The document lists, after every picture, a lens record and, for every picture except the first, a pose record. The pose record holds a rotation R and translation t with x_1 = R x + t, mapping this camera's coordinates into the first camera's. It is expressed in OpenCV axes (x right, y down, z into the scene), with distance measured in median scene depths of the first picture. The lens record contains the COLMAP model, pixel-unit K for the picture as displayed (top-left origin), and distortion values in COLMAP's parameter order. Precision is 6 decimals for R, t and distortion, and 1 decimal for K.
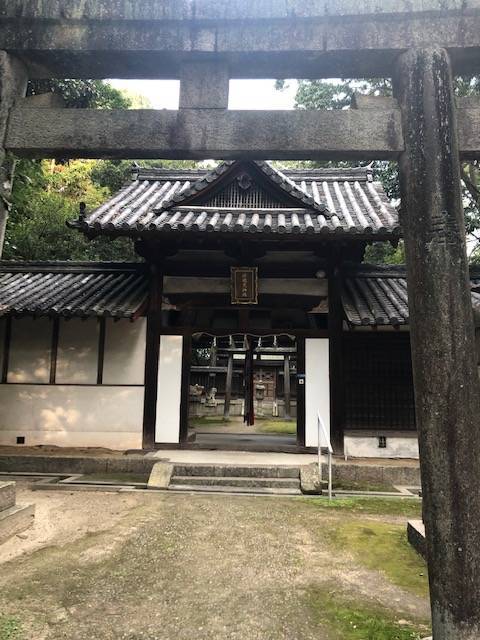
lens RADIAL K [[570.8, 0, 240.0], [0, 570.8, 320.0], [0, 0, 1]] dist [-0.005127, -0.003598]
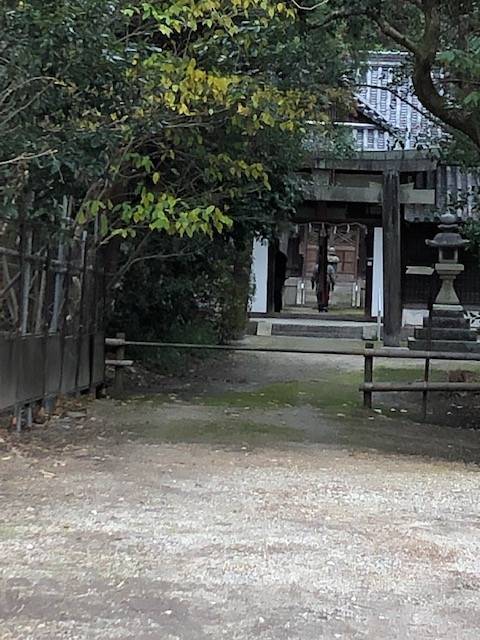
lens RADIAL K [[3016.1, 0, 240.0], [0, 3016.1, 320.0], [0, 0, 1]] dist [0.052007, 1.617956]
pose [[0.999839, 0.013982, 0.011215, -0.219518], [-0.015521, 0.988334, 0.151509, -0.689452], [-0.008966, -0.151659, 0.988392, -4.975271]]
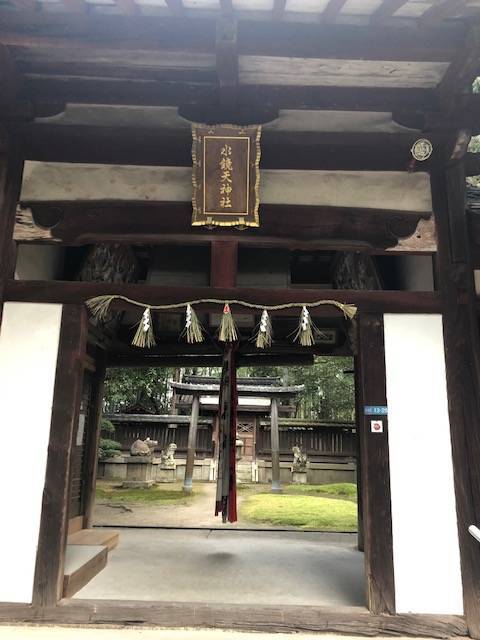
lens RADIAL K [[570.8, 0, 240.0], [0, 570.8, 320.0], [0, 0, 1]] dist [-0.005127, -0.003598]
pose [[0.998432, 0.015125, 0.053896, -0.002229], [-0.009956, 0.995435, -0.094918, 0.072330], [-0.055086, 0.094233, 0.994025, 0.607248]]
